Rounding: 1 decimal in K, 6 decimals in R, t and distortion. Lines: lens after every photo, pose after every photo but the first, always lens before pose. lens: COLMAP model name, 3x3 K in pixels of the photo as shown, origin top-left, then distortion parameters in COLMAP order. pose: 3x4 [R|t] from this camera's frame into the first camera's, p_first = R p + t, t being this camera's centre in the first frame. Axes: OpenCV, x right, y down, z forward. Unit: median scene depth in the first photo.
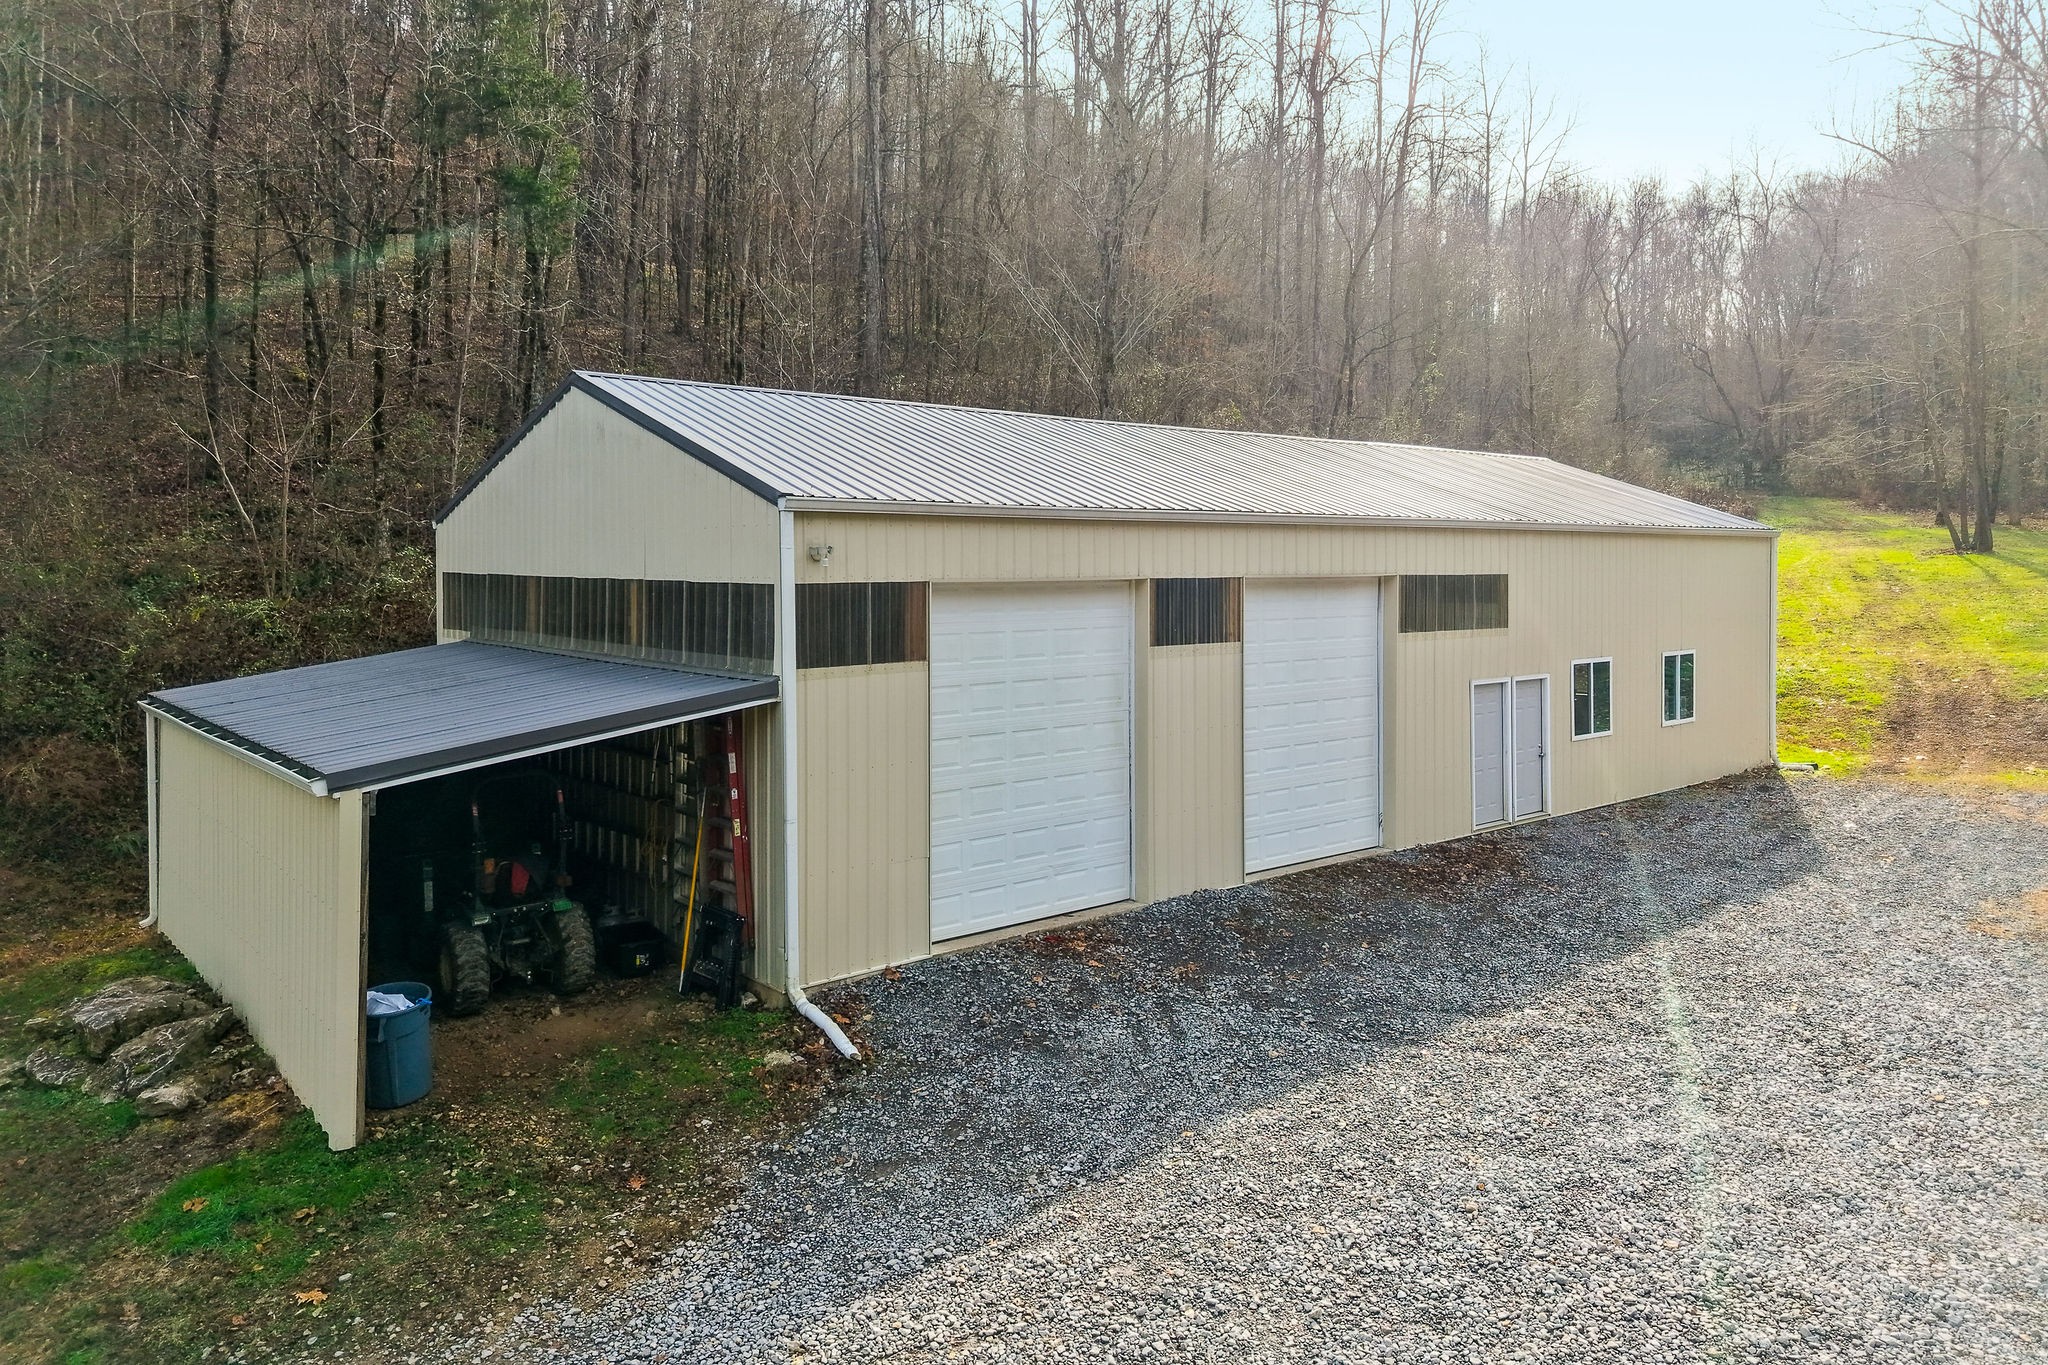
lens RADIAL K [[1414.3, 0, 1013.1], [0, 1414.3, 549.5], [0, 0, 1]] dist [0.011641, -0.006125]
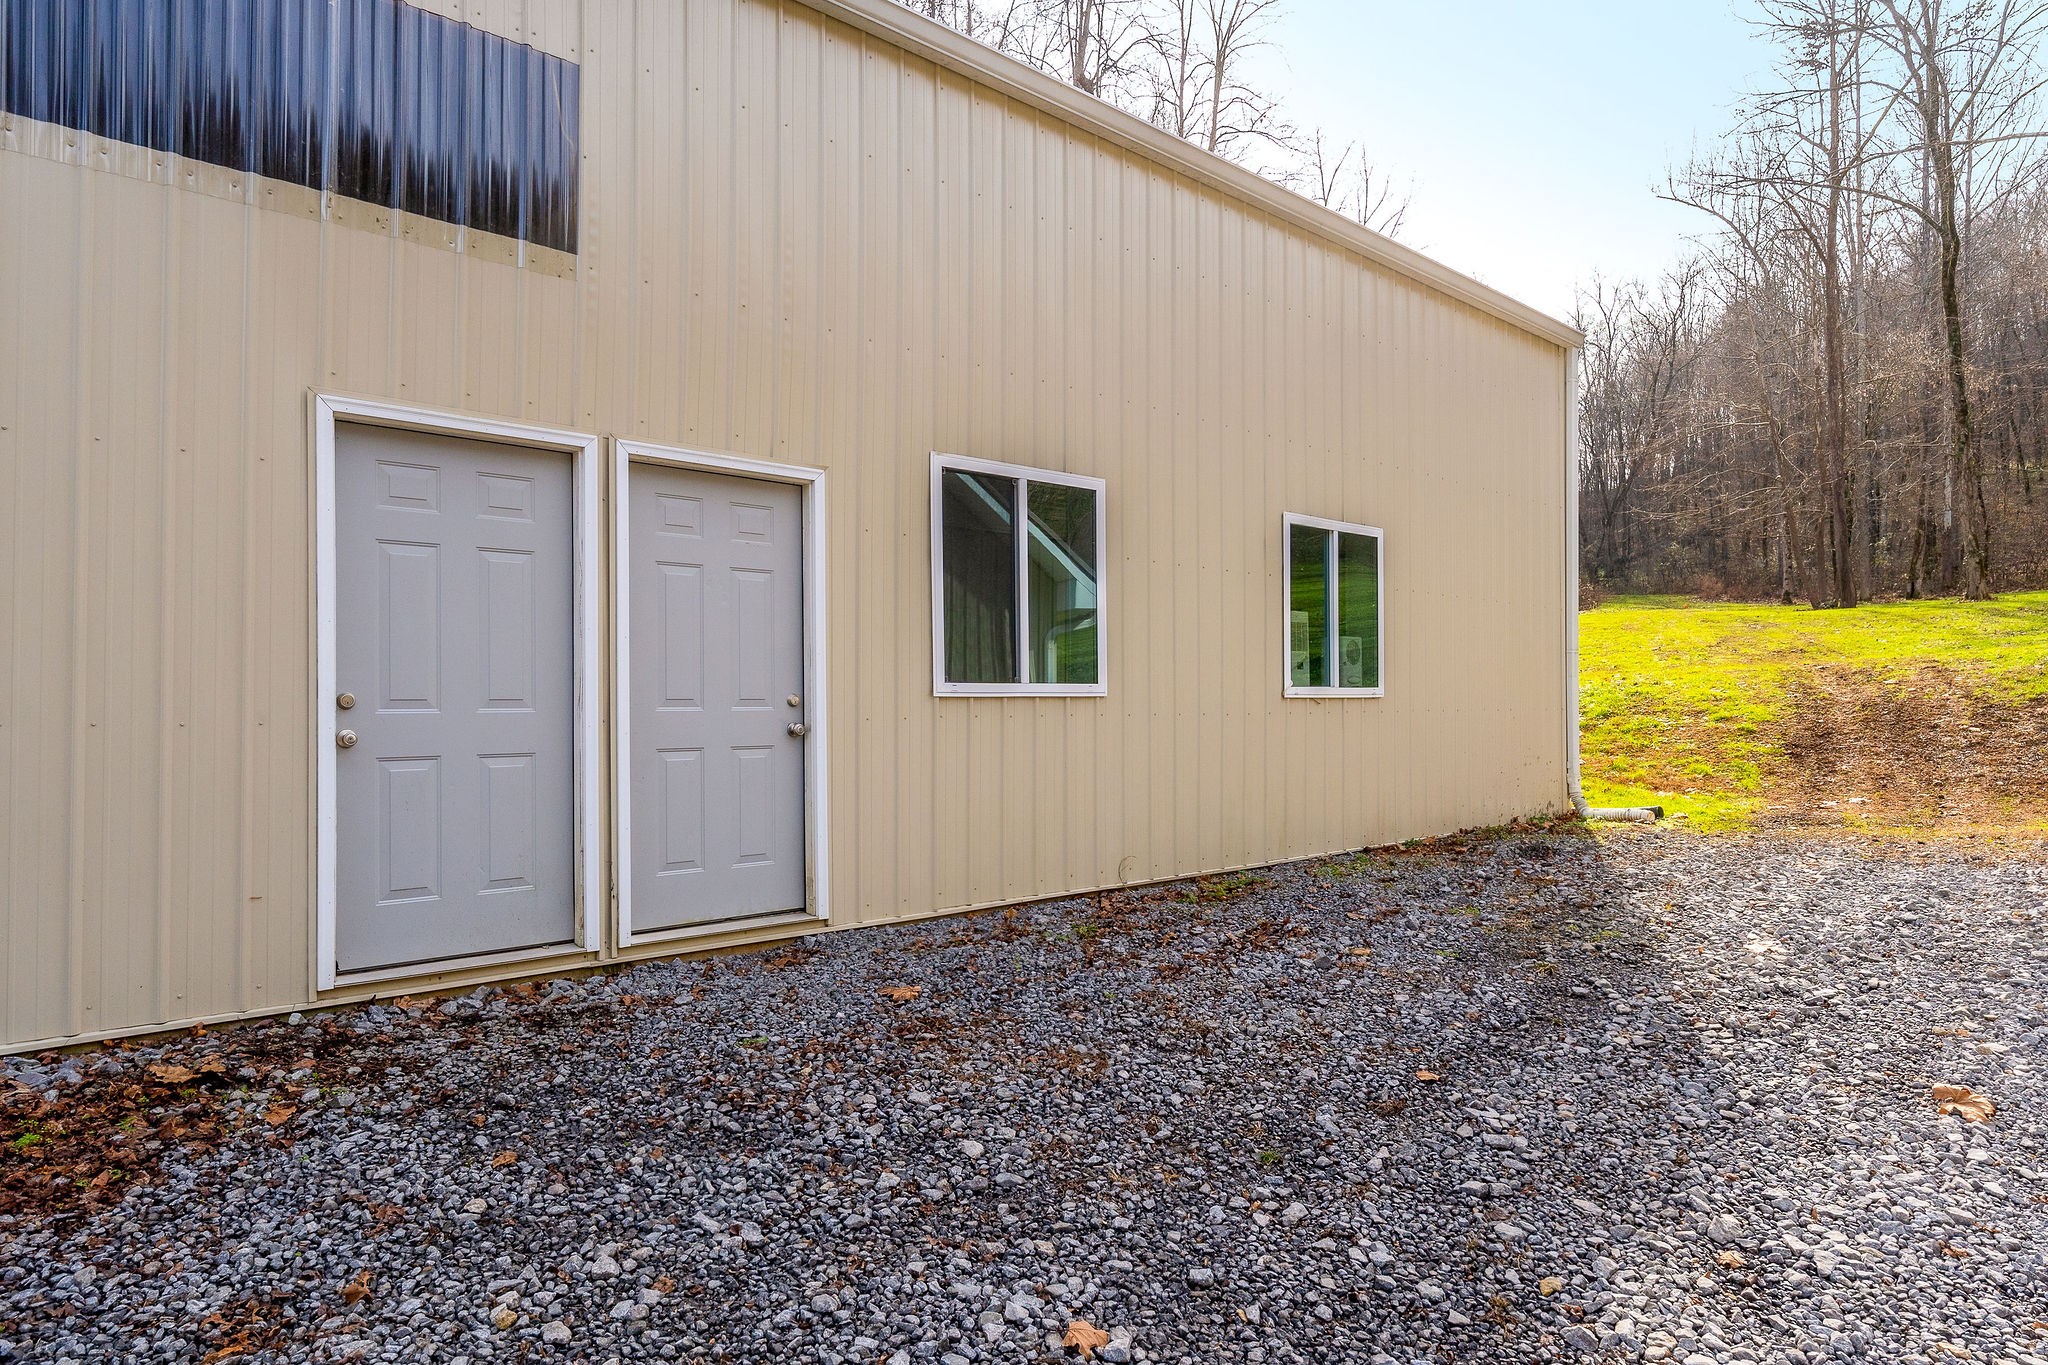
lens RADIAL K [[1212.8, 0, 1019.3], [0, 1212.8, 682.6], [0, 0, 1]] dist [-0.007397, -0.000114]
pose [[0.999548, -0.001709, 0.030022, 0.445526], [0.001969, 0.999961, -0.008628, 0.147610], [-0.030006, 0.008683, 0.999512, 0.788731]]
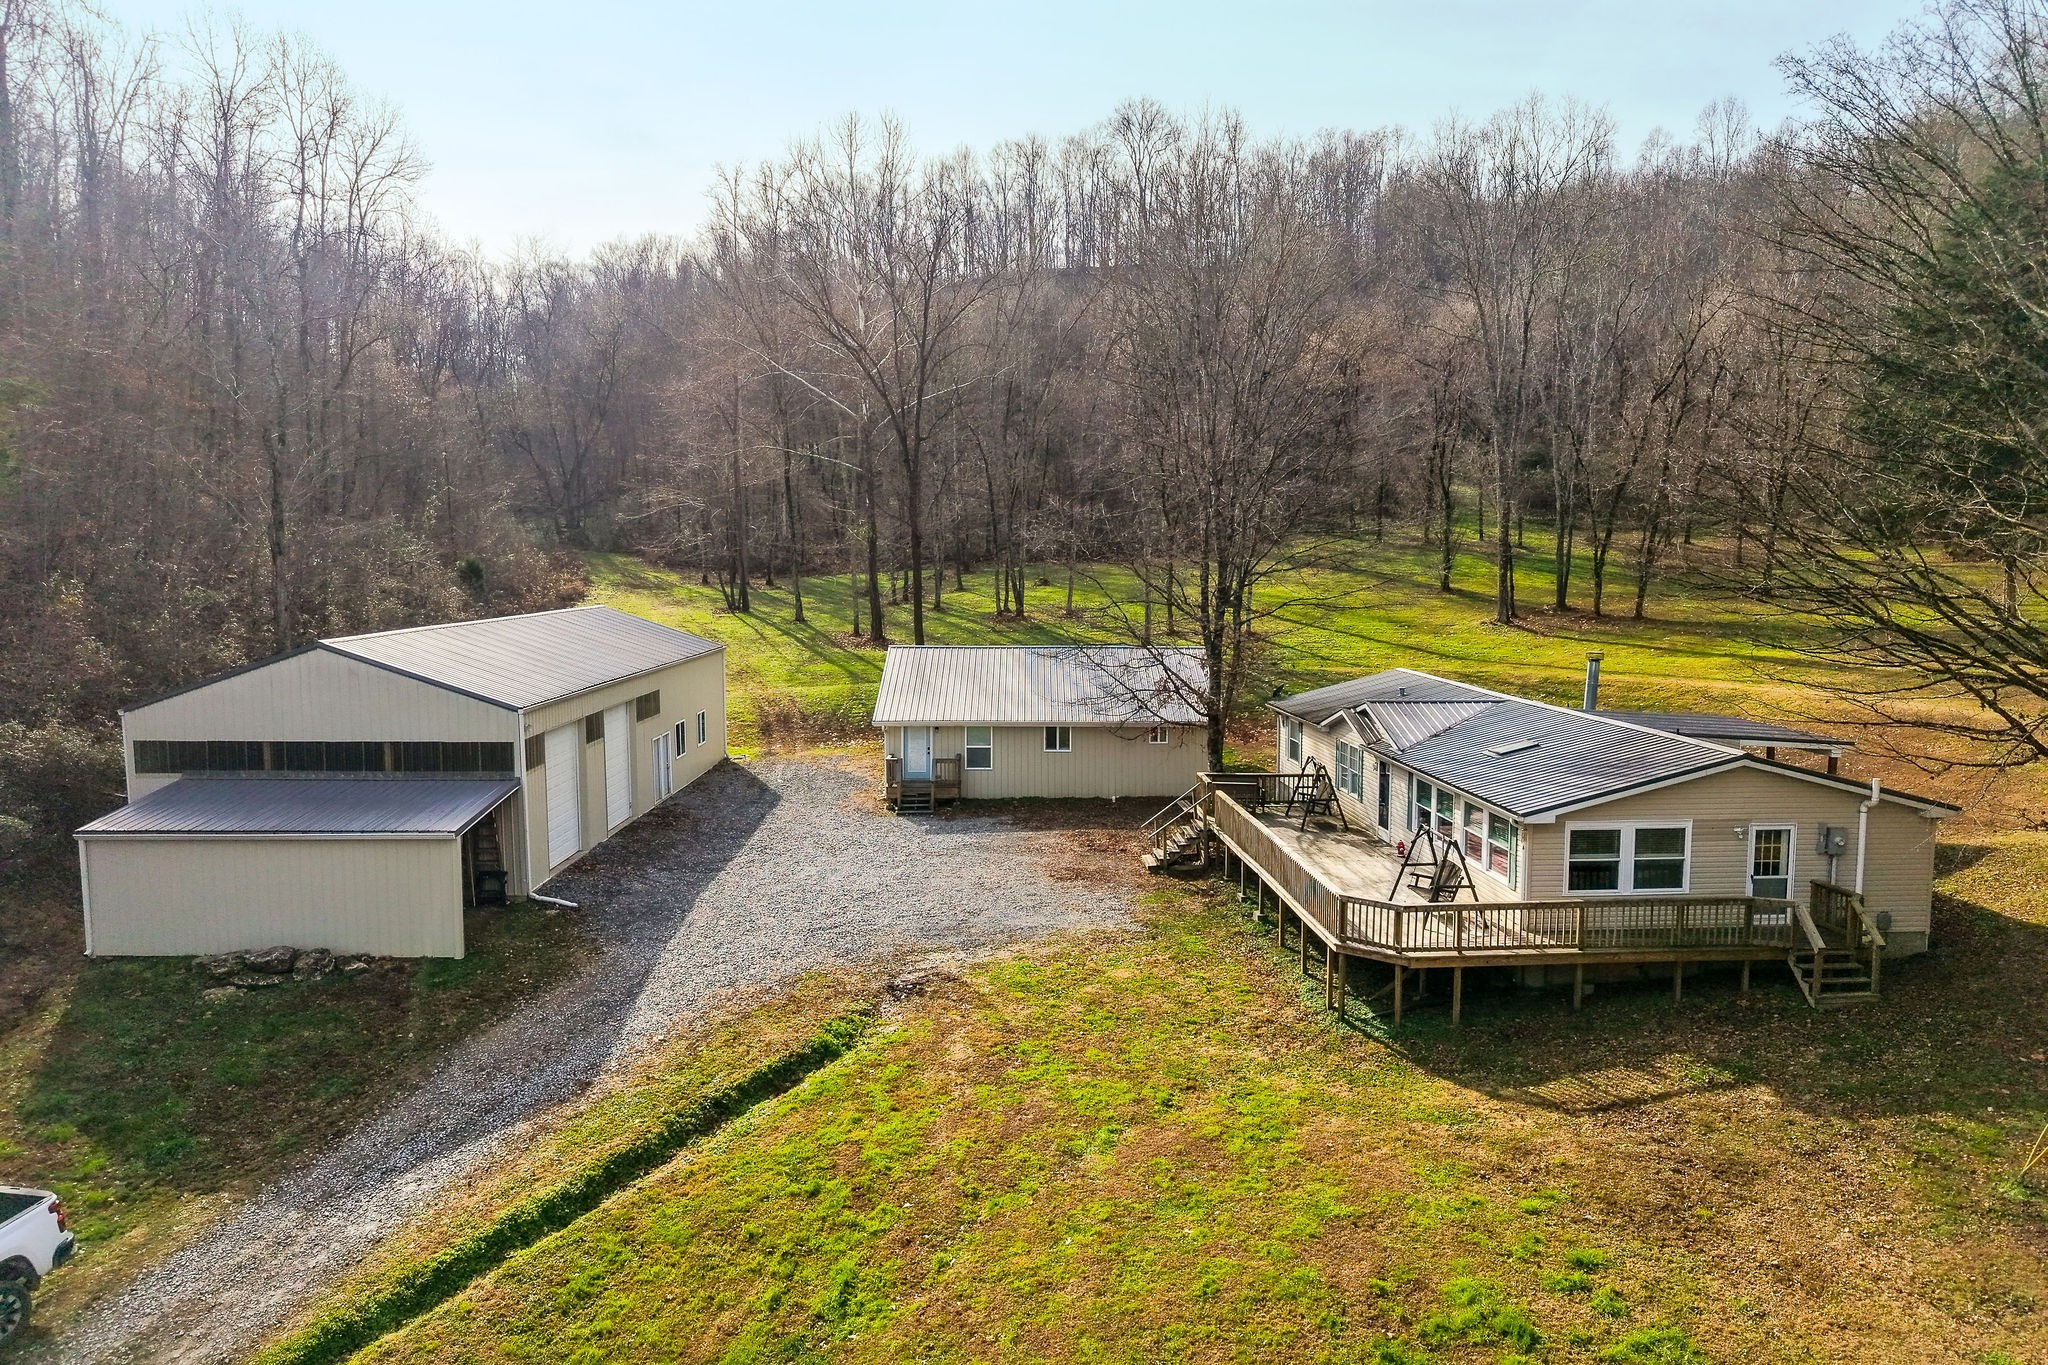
lens RADIAL K [[1332.1, 0, 1030.2], [0, 1332.1, 677.6], [0, 0, 1]] dist [-0.021050, 0.007465]
pose [[0.645259, -0.073446, 0.760425, -0.889178], [0.002172, 0.995540, 0.094312, -0.202343], [-0.763961, -0.059205, 0.642541, -0.806688]]
